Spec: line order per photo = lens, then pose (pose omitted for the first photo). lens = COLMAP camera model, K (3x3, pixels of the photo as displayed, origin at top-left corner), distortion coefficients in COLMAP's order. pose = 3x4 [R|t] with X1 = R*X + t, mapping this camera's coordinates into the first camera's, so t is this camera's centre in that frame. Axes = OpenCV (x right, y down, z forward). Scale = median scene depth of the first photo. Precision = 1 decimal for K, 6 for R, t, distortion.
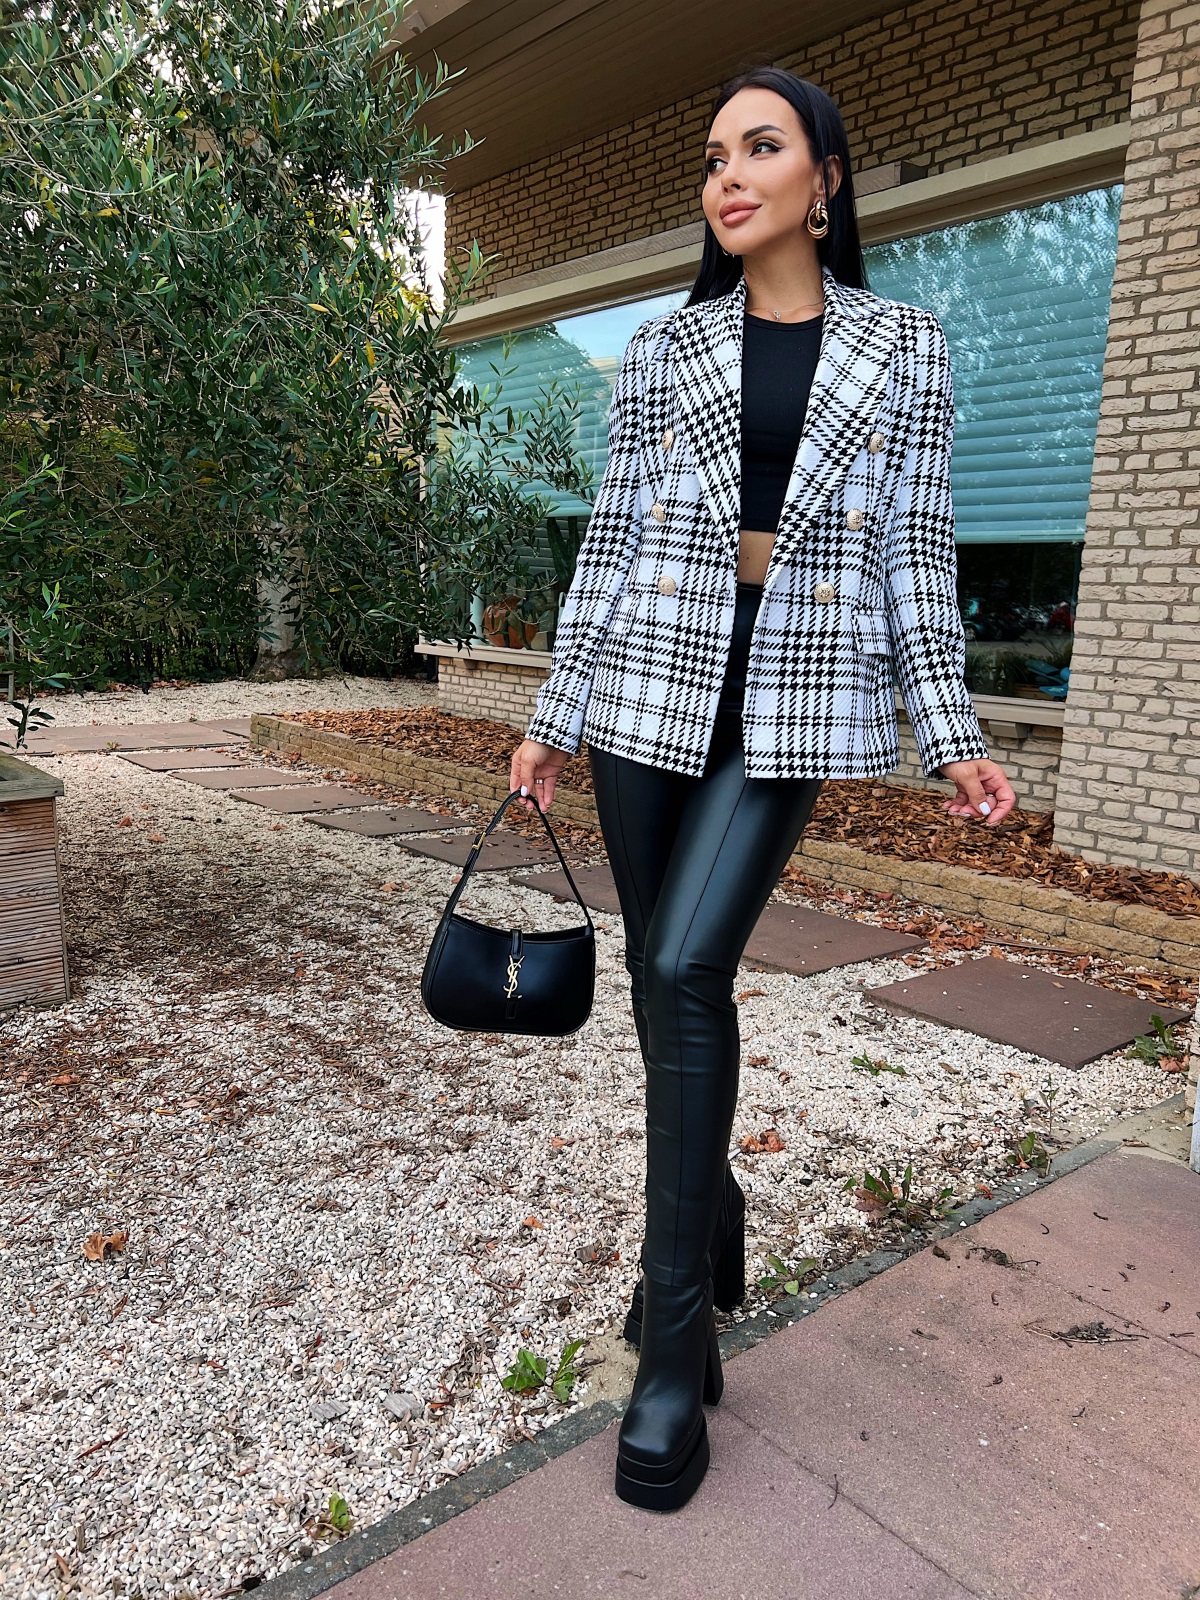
lens RADIAL K [[1286.2, 0, 604.1], [0, 1286.2, 796.9], [0, 0, 1]] dist [0.034741, -0.055294]
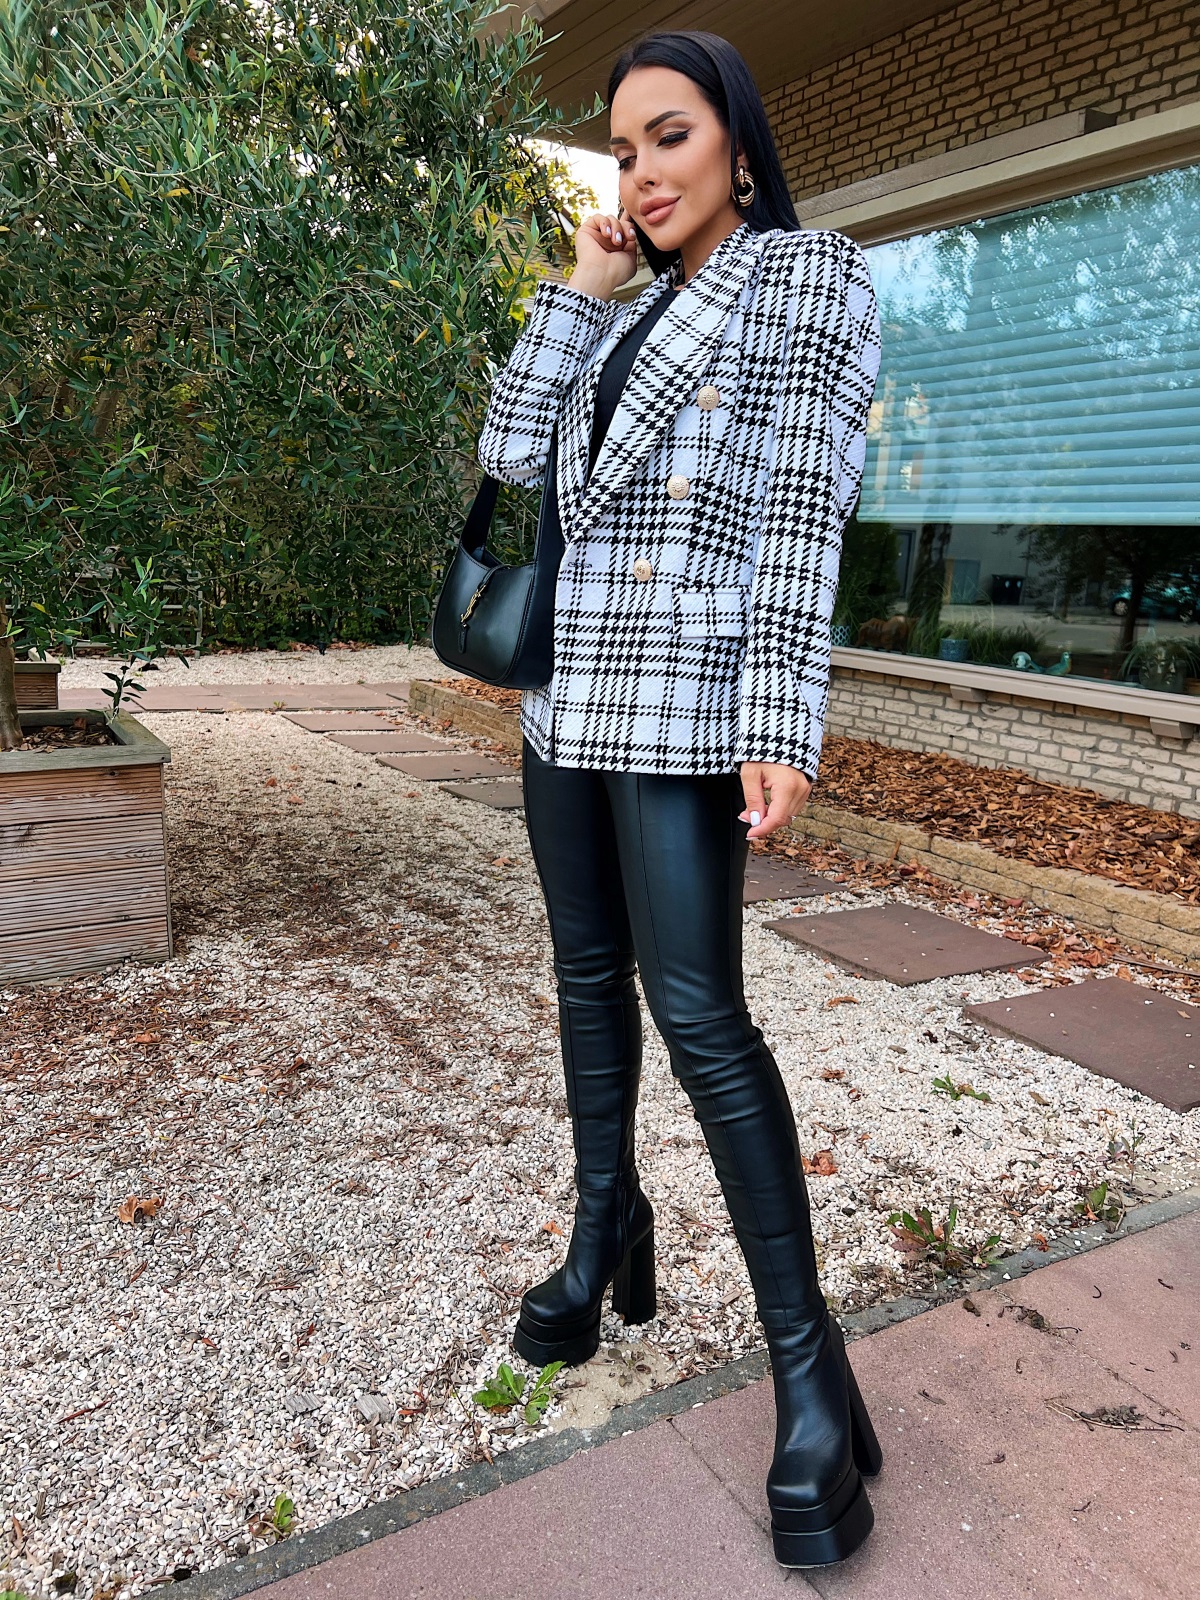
lens RADIAL K [[1286.2, 0, 594.6], [0, 1286.2, 799.0], [0, 0, 1]] dist [0.034741, -0.055294]
pose [[0.986695, 0.049288, -0.154931, 0.098841], [-0.044937, 0.998494, 0.031462, -0.024045], [0.156248, -0.024081, 0.987424, 0.040352]]
